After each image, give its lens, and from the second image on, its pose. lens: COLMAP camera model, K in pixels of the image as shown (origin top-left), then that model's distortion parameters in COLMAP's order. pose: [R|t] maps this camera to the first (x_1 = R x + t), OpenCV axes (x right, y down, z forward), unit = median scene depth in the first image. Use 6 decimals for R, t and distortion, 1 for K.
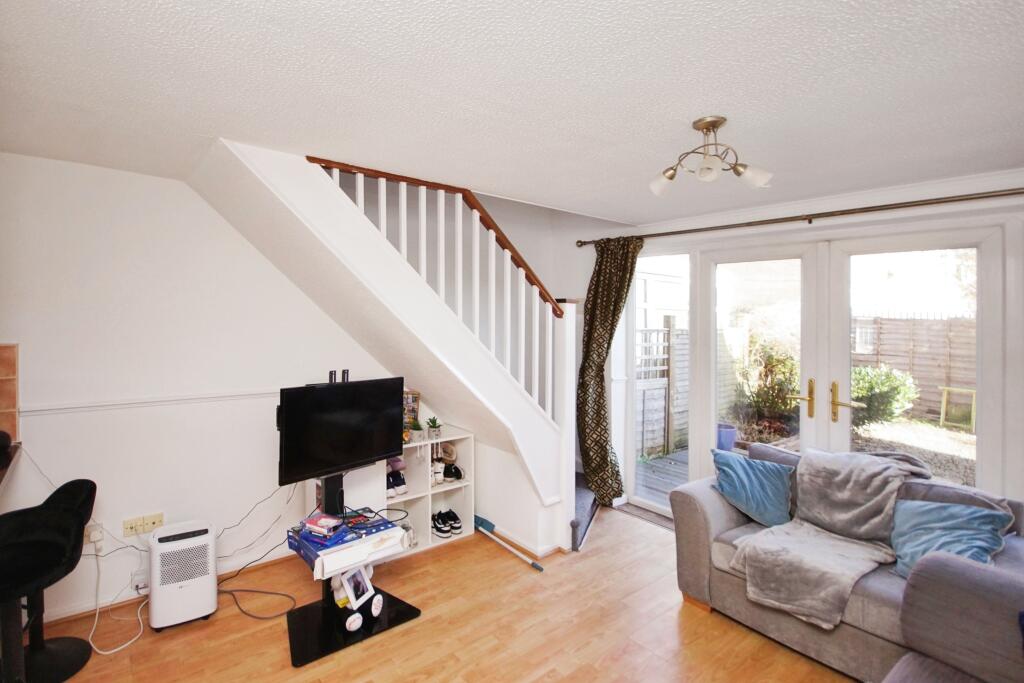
lens RADIAL K [[370.4, 0, 511.6], [0, 370.4, 322.4], [0, 0, 1]] dist [0.000338, 0.000030]
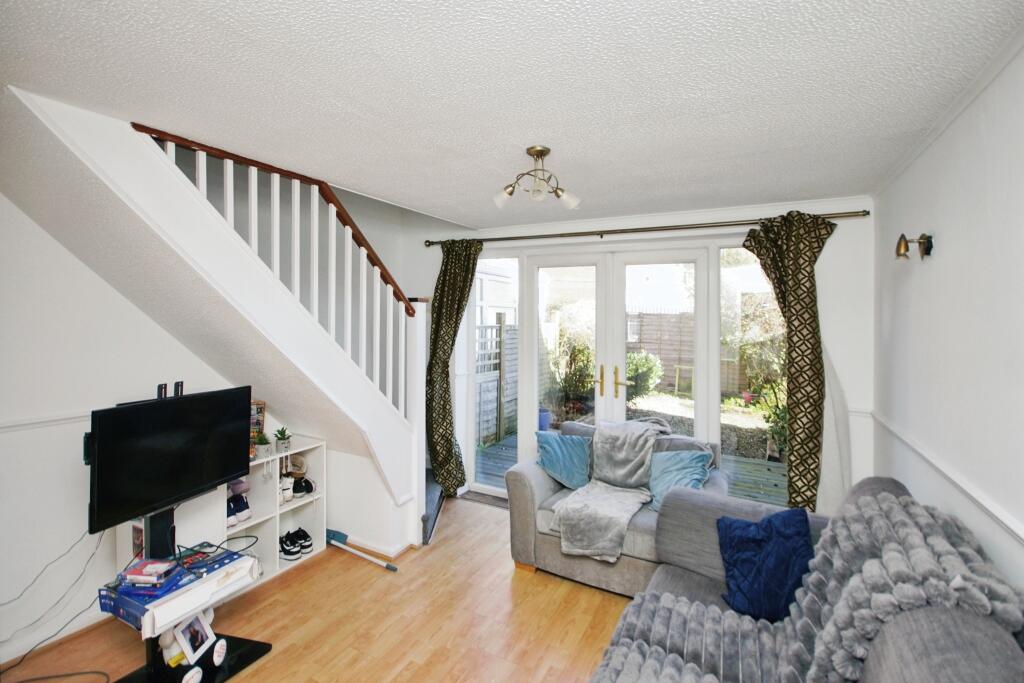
lens RADIAL K [[426.6, 0, 504.4], [0, 426.6, 312.2], [0, 0, 1]] dist [-0.000770, 0.000317]
pose [[0.887617, 0.002493, 0.460575, -0.168562], [-0.000864, 0.999993, -0.003747, -0.018687], [-0.460581, 0.002928, 0.887613, -0.137887]]
